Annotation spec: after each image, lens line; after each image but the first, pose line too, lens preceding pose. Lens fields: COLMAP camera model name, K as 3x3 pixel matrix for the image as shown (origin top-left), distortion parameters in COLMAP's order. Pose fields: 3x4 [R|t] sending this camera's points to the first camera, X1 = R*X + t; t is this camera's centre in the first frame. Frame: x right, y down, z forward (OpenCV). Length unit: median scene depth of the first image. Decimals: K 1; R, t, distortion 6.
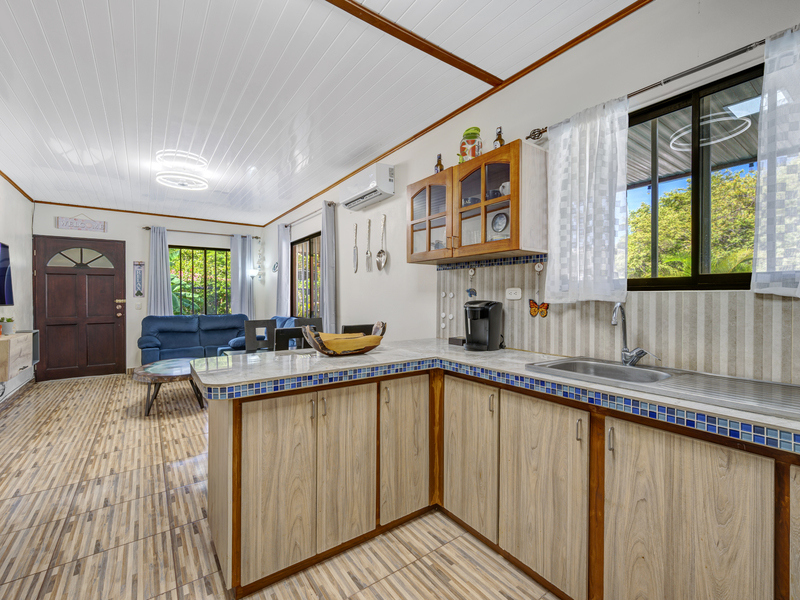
lens RADIAL K [[357.9, 0, 398.2], [0, 357.9, 297.4], [0, 0, 1]] dist [0.002947, -0.000185]
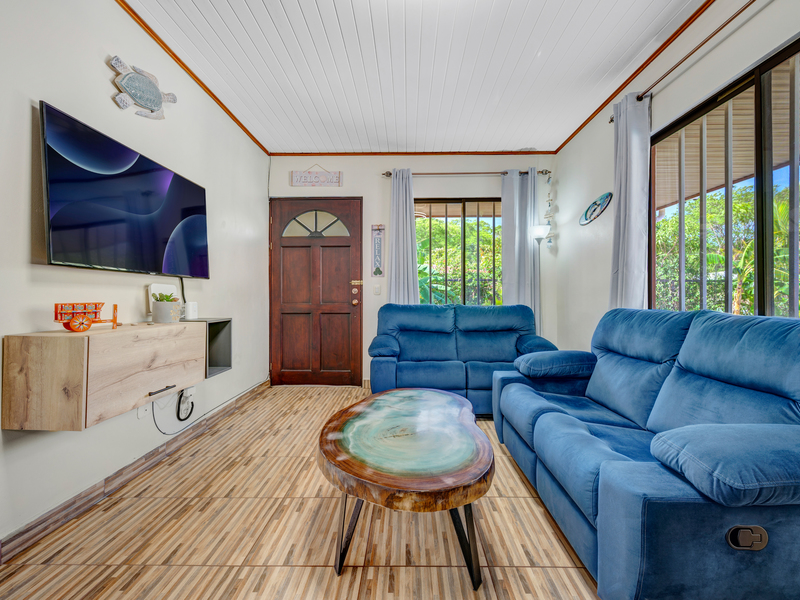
lens RADIAL K [[357.9, 0, 398.9], [0, 357.9, 298.1], [0, 0, 1]] dist [0.002947, -0.000185]
pose [[0.798571, 0.003520, -0.601891, -0.284155], [-0.002107, 0.999993, 0.003052, 0.038481], [0.601897, -0.001169, 0.798573, 0.486274]]
